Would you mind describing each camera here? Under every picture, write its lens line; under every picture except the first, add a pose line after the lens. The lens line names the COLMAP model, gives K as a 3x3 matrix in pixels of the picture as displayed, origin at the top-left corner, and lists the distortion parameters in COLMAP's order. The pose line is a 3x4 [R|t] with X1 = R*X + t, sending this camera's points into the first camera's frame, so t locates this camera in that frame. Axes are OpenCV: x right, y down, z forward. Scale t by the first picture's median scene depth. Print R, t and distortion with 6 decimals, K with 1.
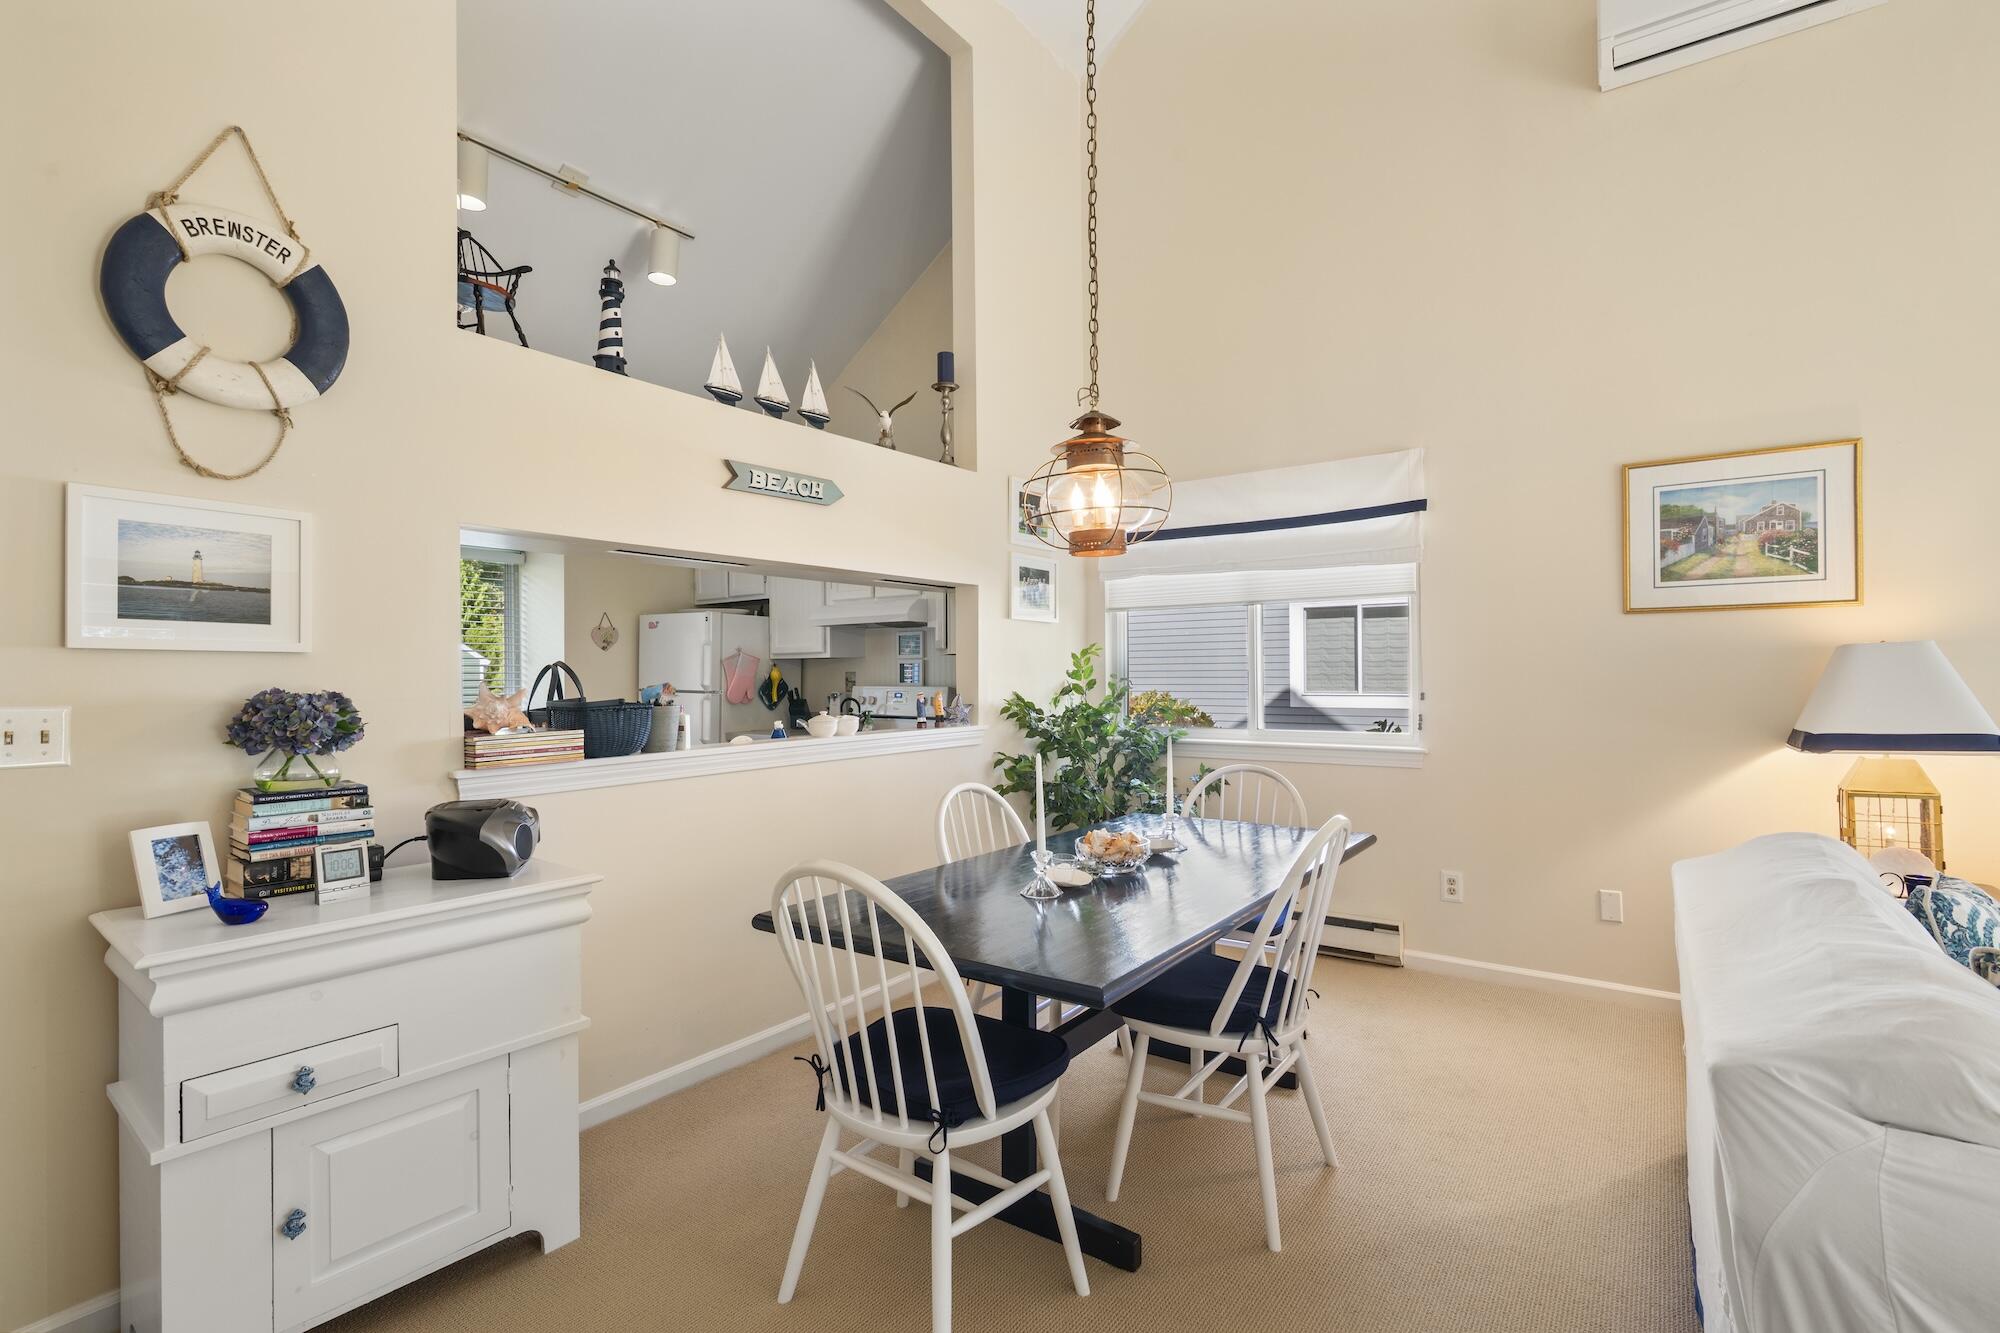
lens RADIAL K [[924.1, 0, 991.8], [0, 924.1, 674.4], [0, 0, 1]] dist [-0.003812, 0.000663]
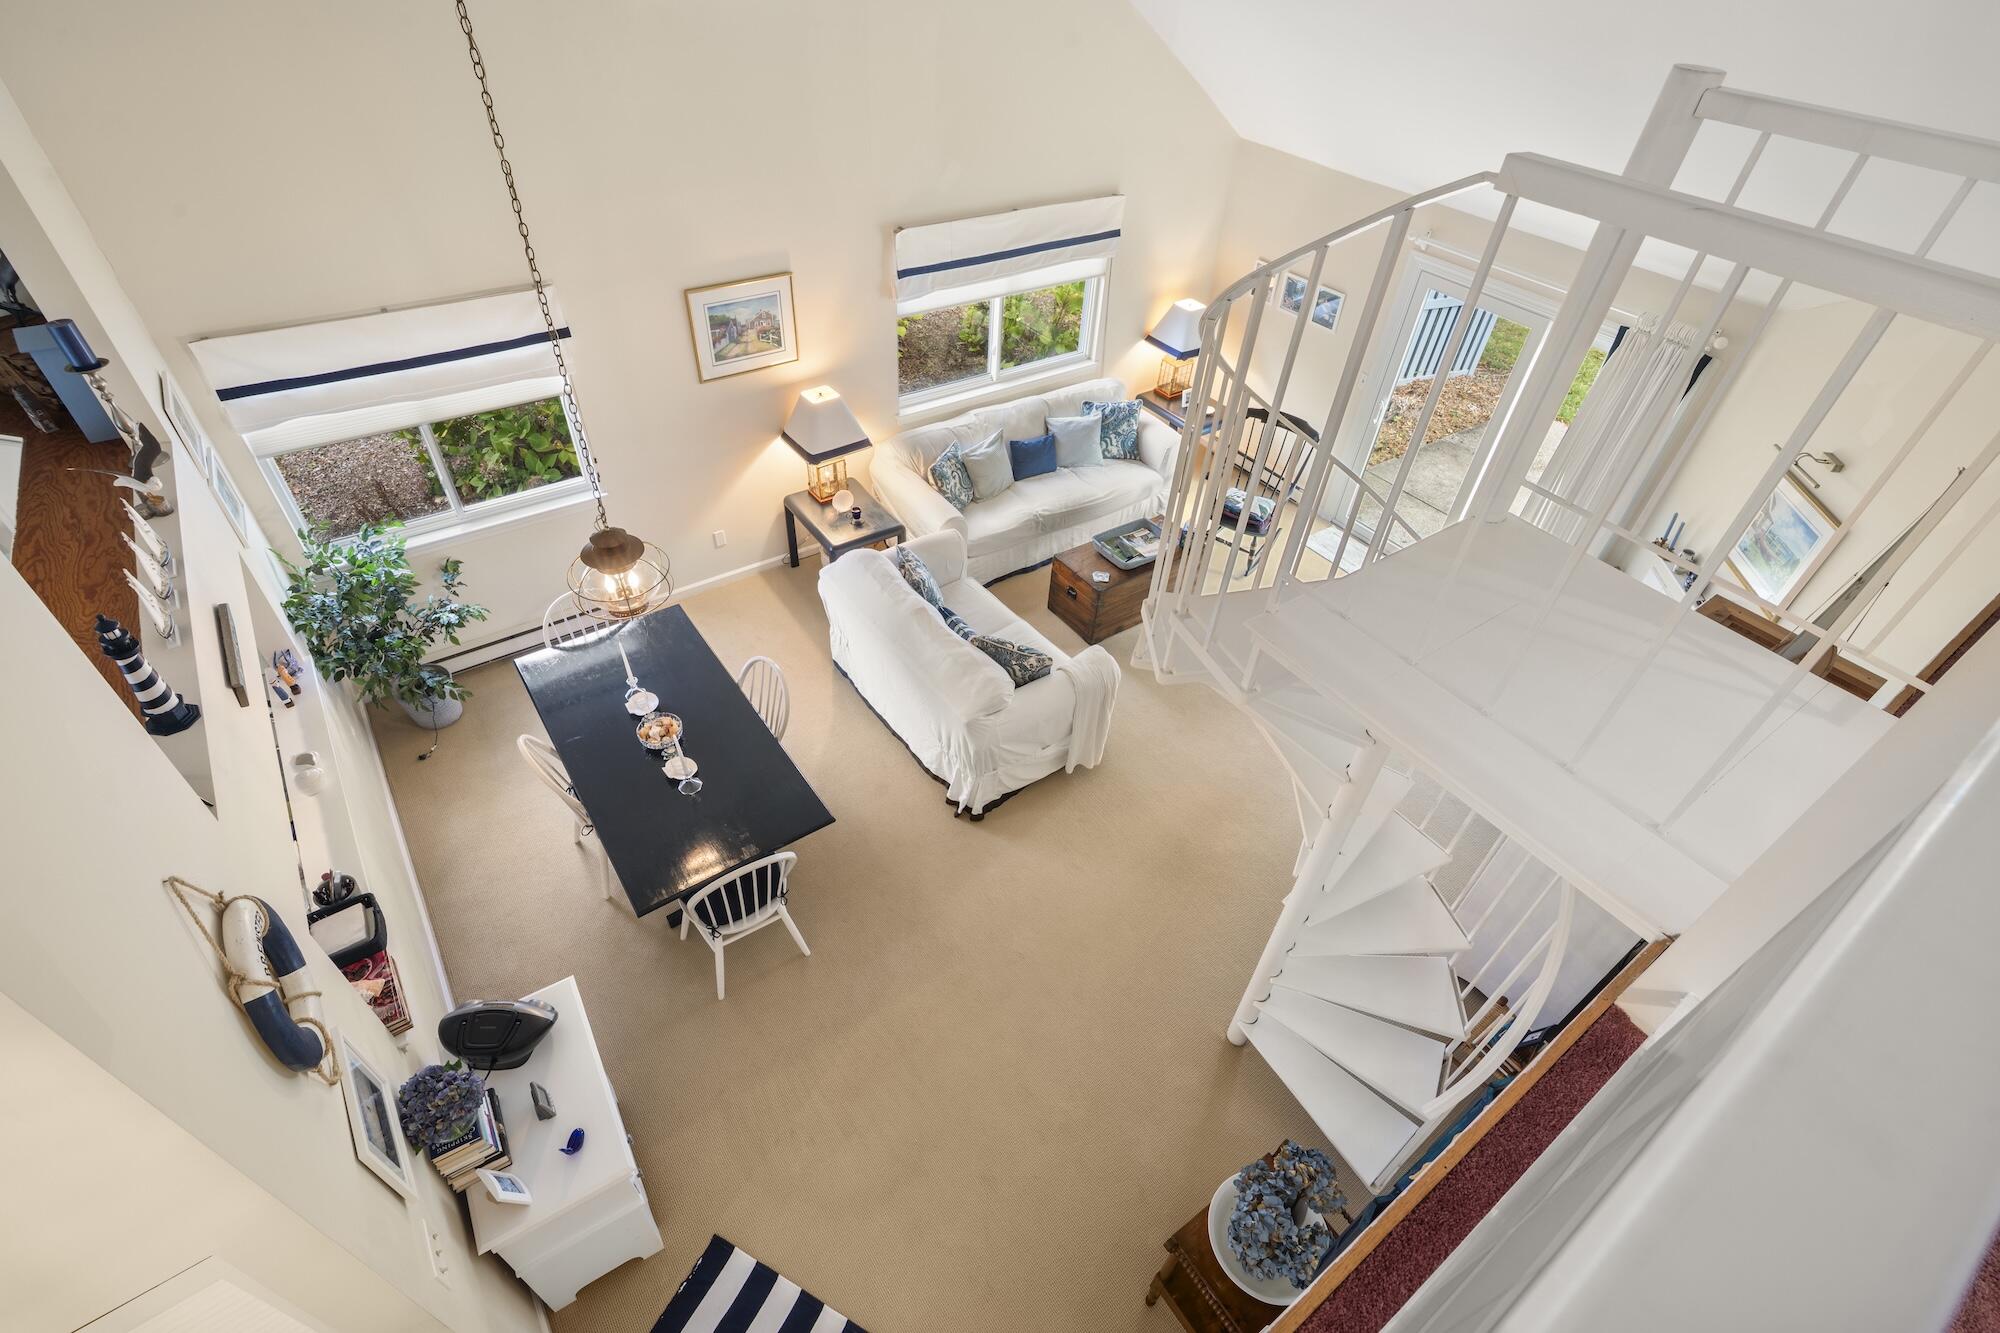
lens RADIAL K [[924.1, 0, 1006.7], [0, 924.1, 679.7], [0, 0, 1]] dist [-0.003812, 0.000663]
pose [[0.312832, -0.622327, 0.717527, -0.703761], [-0.056866, 0.741817, 0.668187, -0.889788], [-0.948105, -0.249833, 0.196675, 0.054678]]
